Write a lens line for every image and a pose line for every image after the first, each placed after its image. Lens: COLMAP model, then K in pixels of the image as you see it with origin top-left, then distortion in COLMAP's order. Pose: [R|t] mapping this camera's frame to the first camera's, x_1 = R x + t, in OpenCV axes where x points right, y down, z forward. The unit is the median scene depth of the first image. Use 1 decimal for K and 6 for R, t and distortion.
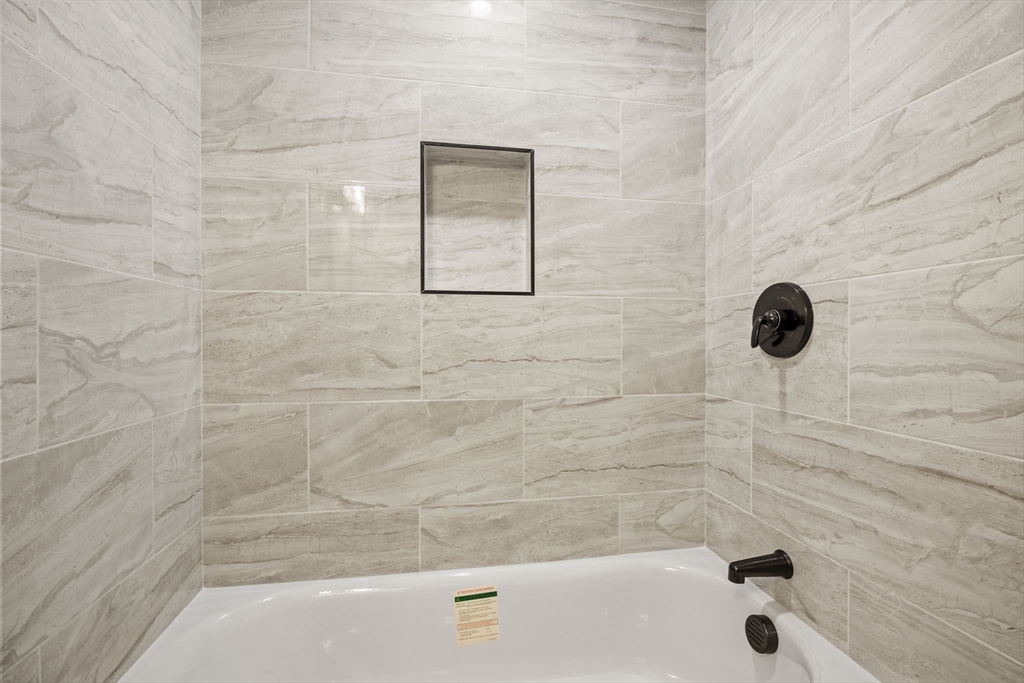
lens RADIAL K [[458.0, 0, 510.3], [0, 458.0, 339.2], [0, 0, 1]] dist [-0.009913, 0.000720]
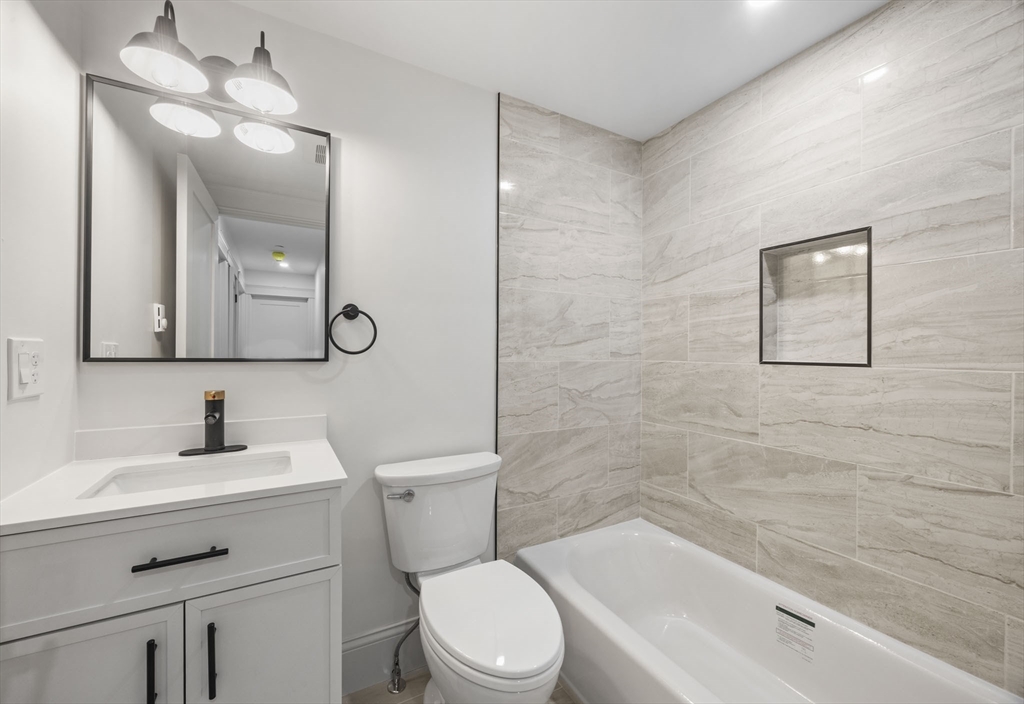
lens RADIAL K [[413.5, 0, 513.0], [0, 413.5, 351.7], [0, 0, 1]] dist [0.003586, -0.000043]
pose [[0.341039, 0.007233, -0.940021, 0.699990], [-0.009356, 0.999947, 0.004300, -0.135596], [0.940003, 0.007329, 0.341089, -0.083855]]
